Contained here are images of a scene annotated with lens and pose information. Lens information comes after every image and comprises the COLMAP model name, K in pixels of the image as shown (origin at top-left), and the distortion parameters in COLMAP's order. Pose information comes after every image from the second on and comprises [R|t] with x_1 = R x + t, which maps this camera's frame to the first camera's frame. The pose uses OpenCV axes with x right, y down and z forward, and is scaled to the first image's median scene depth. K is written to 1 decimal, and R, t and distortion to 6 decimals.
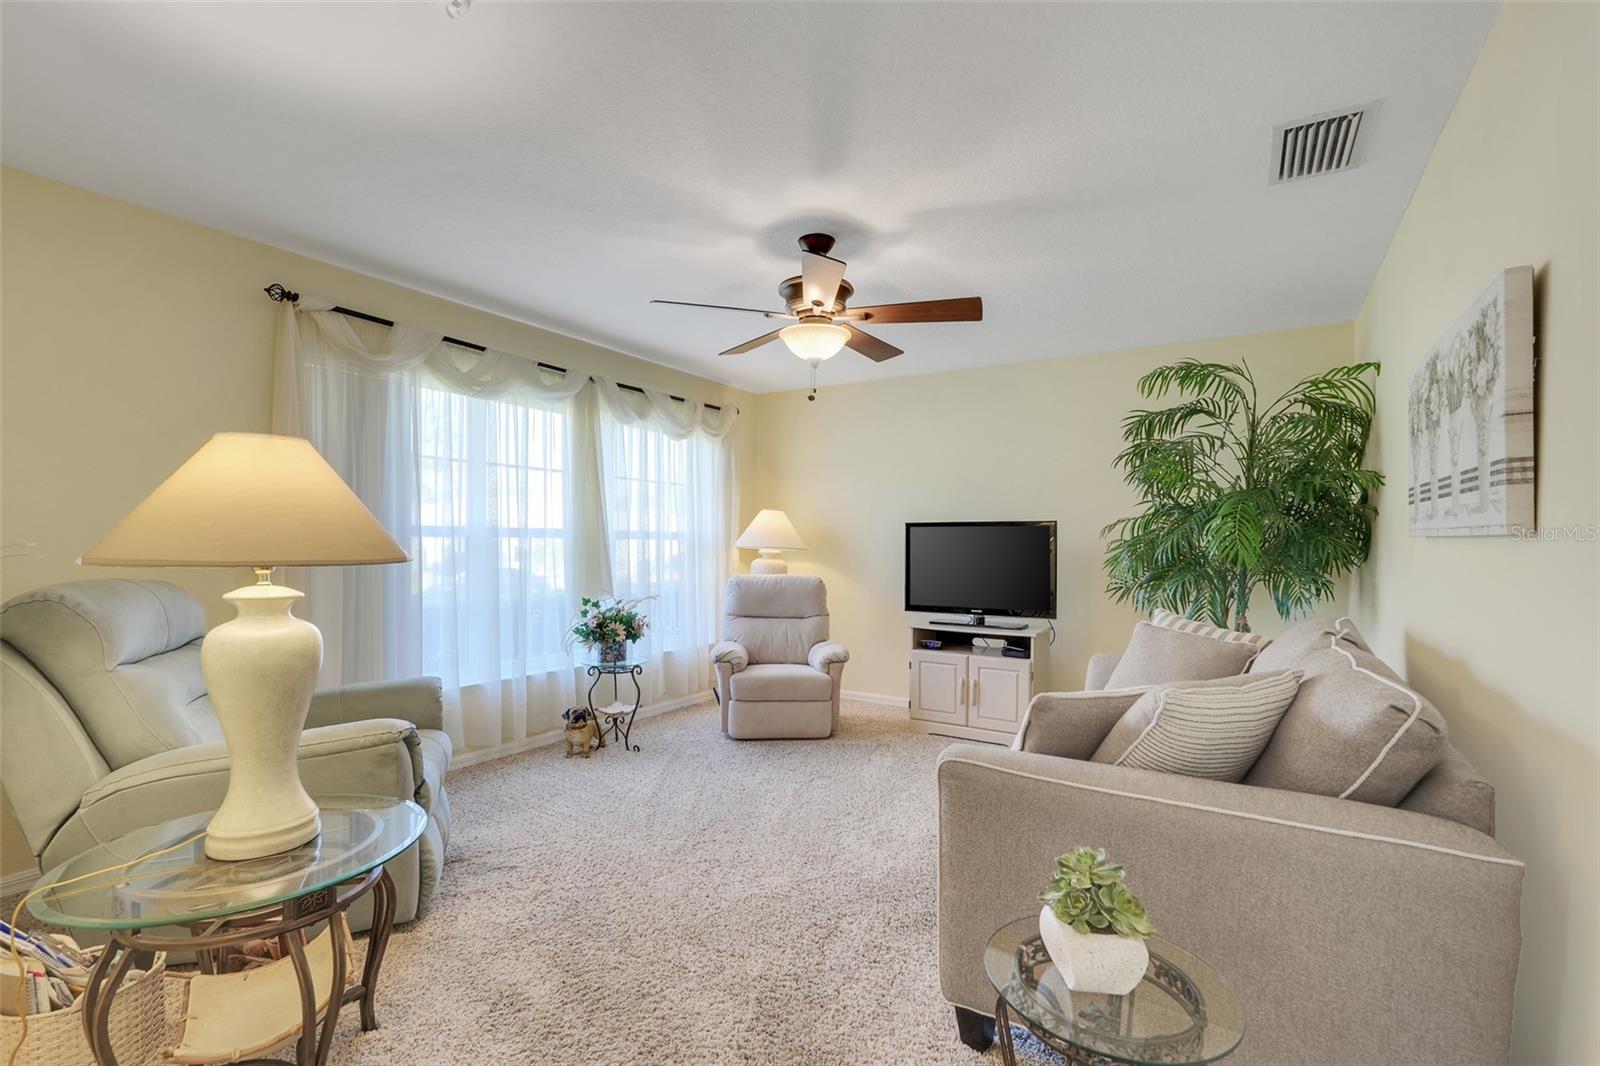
lens RADIAL K [[706.3, 0, 805.1], [0, 706.3, 542.8], [0, 0, 1]] dist [-0.006486, 0.003153]
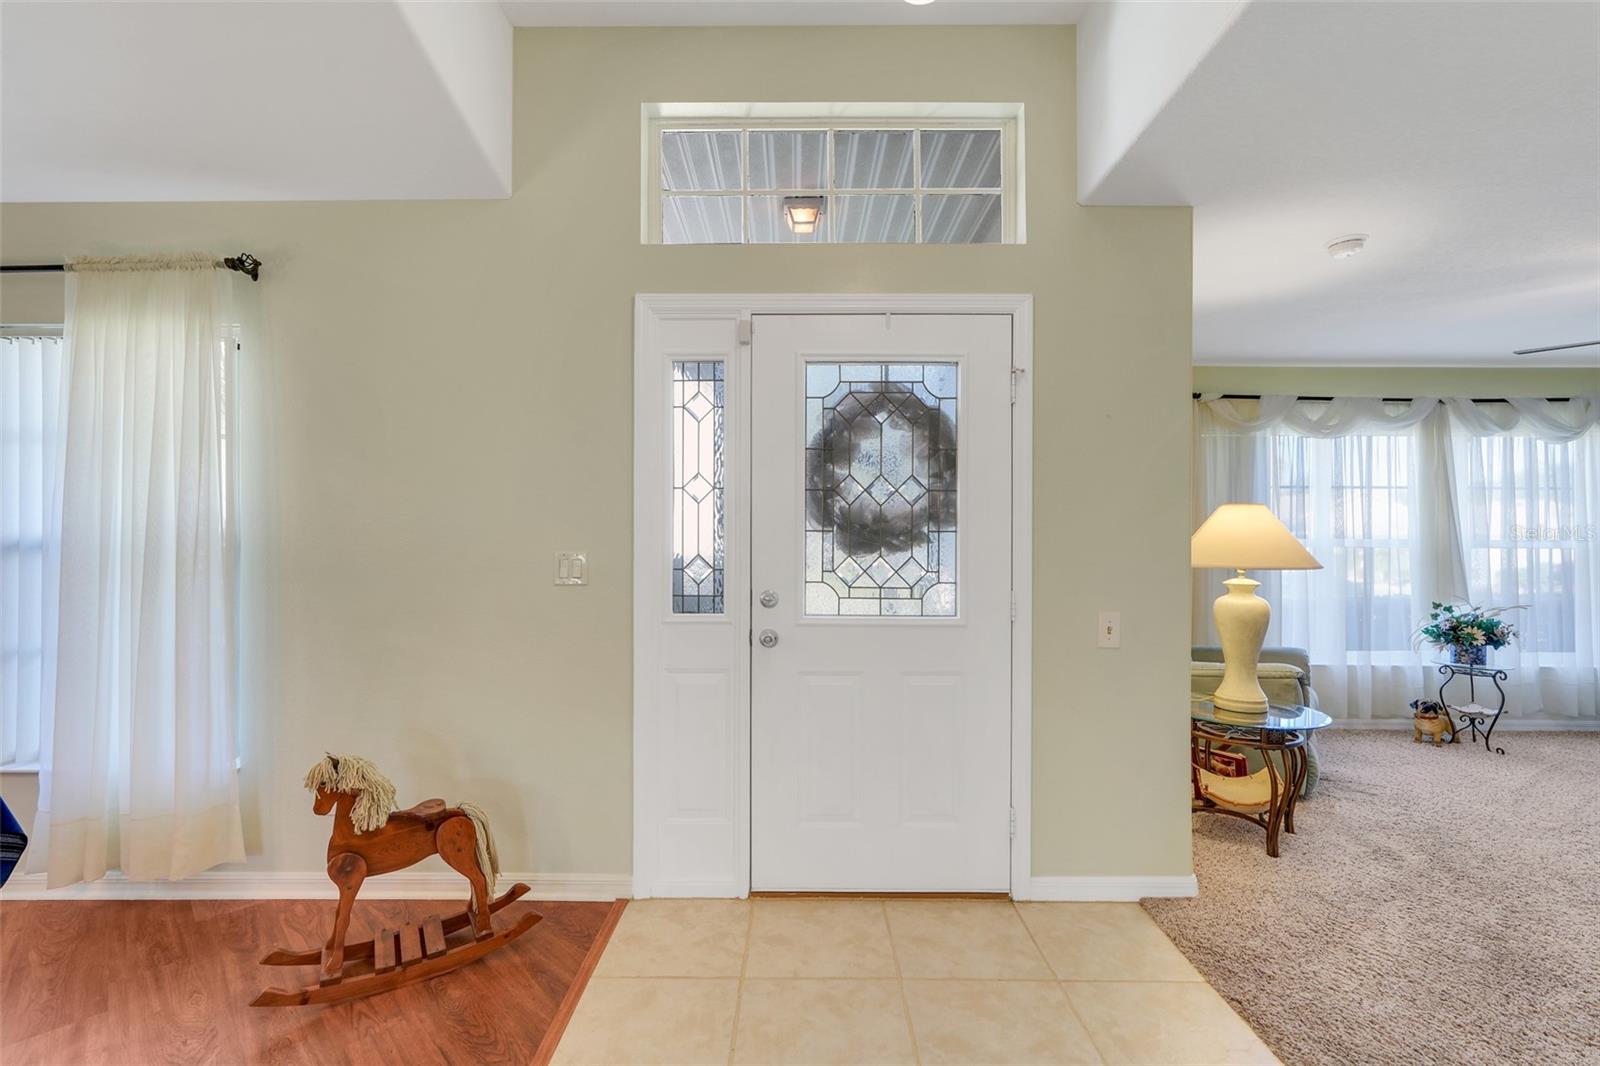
lens RADIAL K [[706.3, 0, 793.0], [0, 706.3, 539.2], [0, 0, 1]] dist [-0.006486, 0.003153]
pose [[0.521177, -0.005440, -0.853431, 0.106024], [0.000232, 0.999981, -0.006233, -0.014329], [0.853449, 0.003050, 0.521168, -0.435898]]
